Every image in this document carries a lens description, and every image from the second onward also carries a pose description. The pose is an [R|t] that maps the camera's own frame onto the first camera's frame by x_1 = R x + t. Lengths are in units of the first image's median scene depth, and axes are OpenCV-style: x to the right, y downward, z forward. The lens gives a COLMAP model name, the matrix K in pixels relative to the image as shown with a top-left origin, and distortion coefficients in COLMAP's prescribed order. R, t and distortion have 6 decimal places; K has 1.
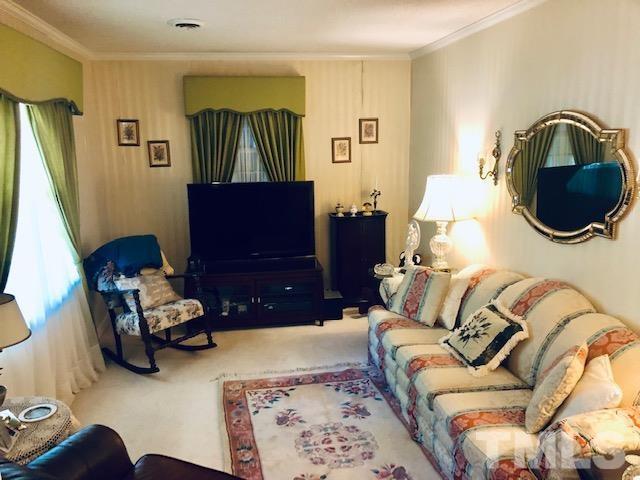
lens RADIAL K [[513.2, 0, 320.0], [0, 513.2, 240.0], [0, 0, 1]] dist [0.002543, -0.000363]
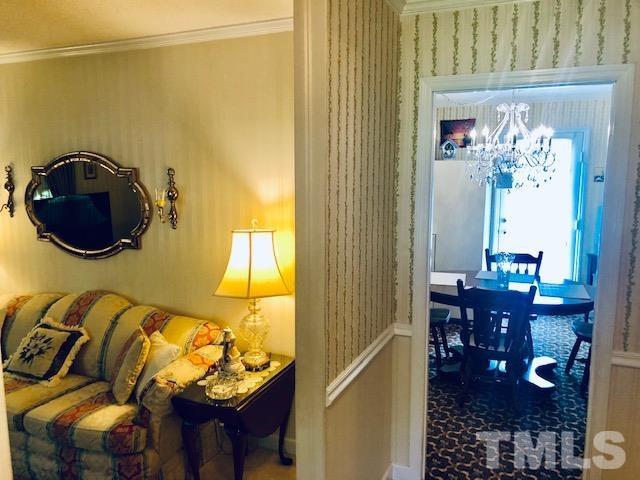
lens RADIAL K [[513.2, 0, 320.0], [0, 513.2, 240.0], [0, 0, 1]] dist [0.002543, -0.000363]
pose [[0.503770, -0.083883, 0.859755, -0.321687], [0.149299, 0.988751, 0.008987, 0.031690], [-0.850838, 0.123834, 0.510627, -0.085477]]
